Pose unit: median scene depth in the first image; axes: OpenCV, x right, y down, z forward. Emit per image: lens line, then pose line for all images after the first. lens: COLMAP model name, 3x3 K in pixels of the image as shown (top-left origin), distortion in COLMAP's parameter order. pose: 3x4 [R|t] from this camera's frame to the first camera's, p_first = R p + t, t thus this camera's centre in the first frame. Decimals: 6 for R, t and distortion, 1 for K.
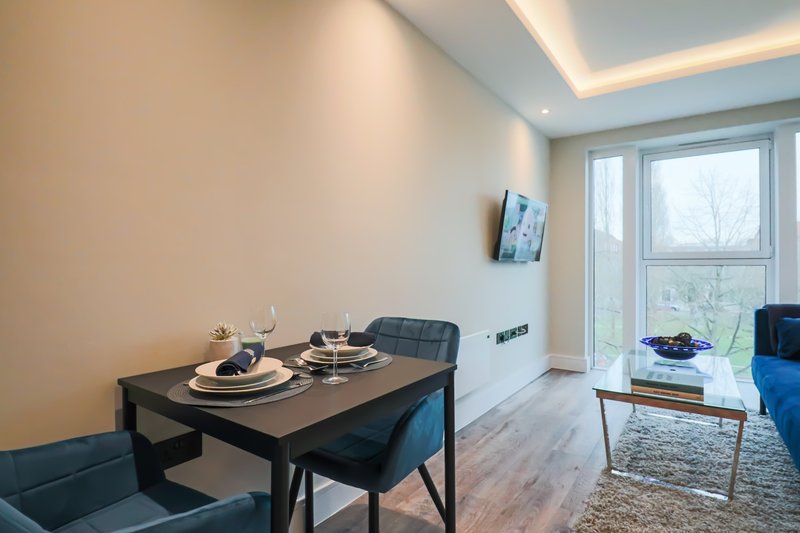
lens RADIAL K [[416.7, 0, 414.6], [0, 416.7, 266.8], [0, 0, 1]] dist [0.001326, -0.014464]
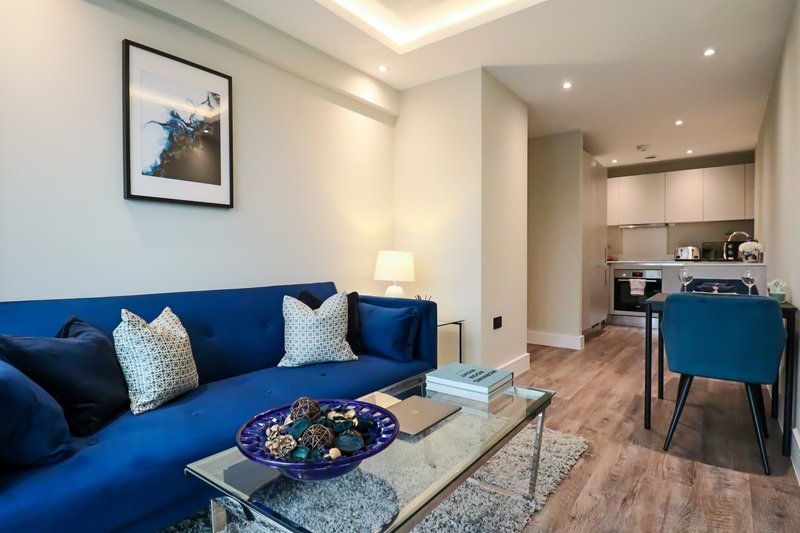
lens RADIAL K [[416.7, 0, 400.2], [0, 416.7, 273.2], [0, 0, 1]] dist [0.001326, -0.014464]
pose [[-0.998679, -0.000917, 0.051370, 0.506347], [0.001062, 0.999259, 0.038475, 0.017369], [-0.051367, 0.038479, -0.997938, 1.332957]]
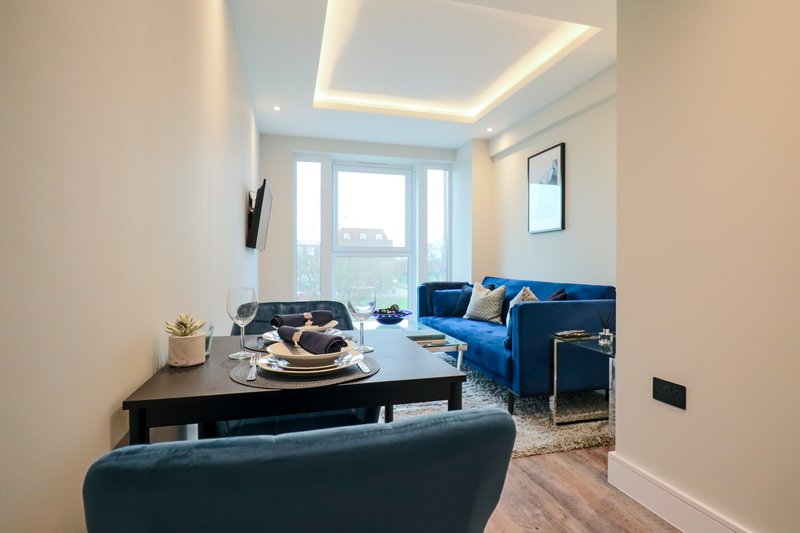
lens RADIAL K [[416.7, 0, 405.6], [0, 416.7, 266.4], [0, 0, 1]] dist [0.001326, -0.014464]
pose [[0.641131, -0.006366, 0.767405, -0.361645], [-0.000548, 0.999962, 0.008753, 0.020131], [-0.767431, -0.006033, 0.641103, 0.092670]]
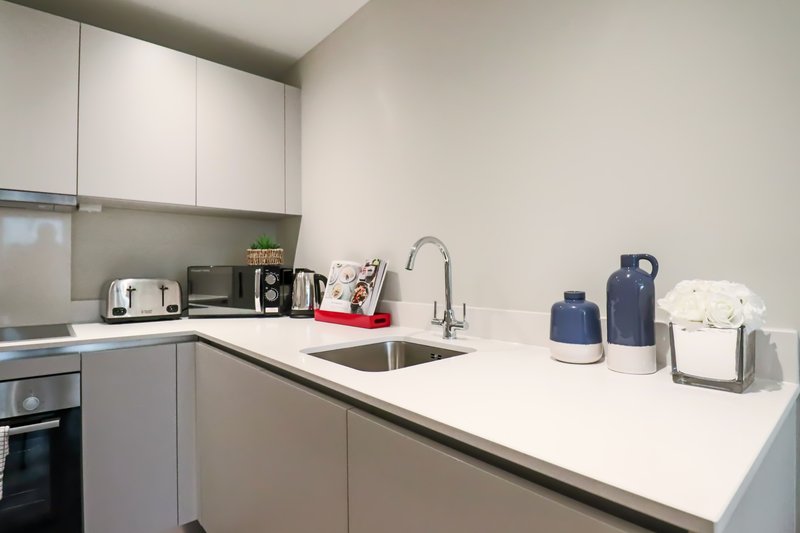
lens RADIAL K [[416.7, 0, 411.1], [0, 416.7, 264.5], [0, 0, 1]] dist [0.001326, -0.014464]
pose [[-0.228130, -0.014476, -0.973523, -0.243129], [0.003757, 0.999869, -0.015748, -0.041595], [0.973623, -0.007250, -0.228046, -0.214295]]
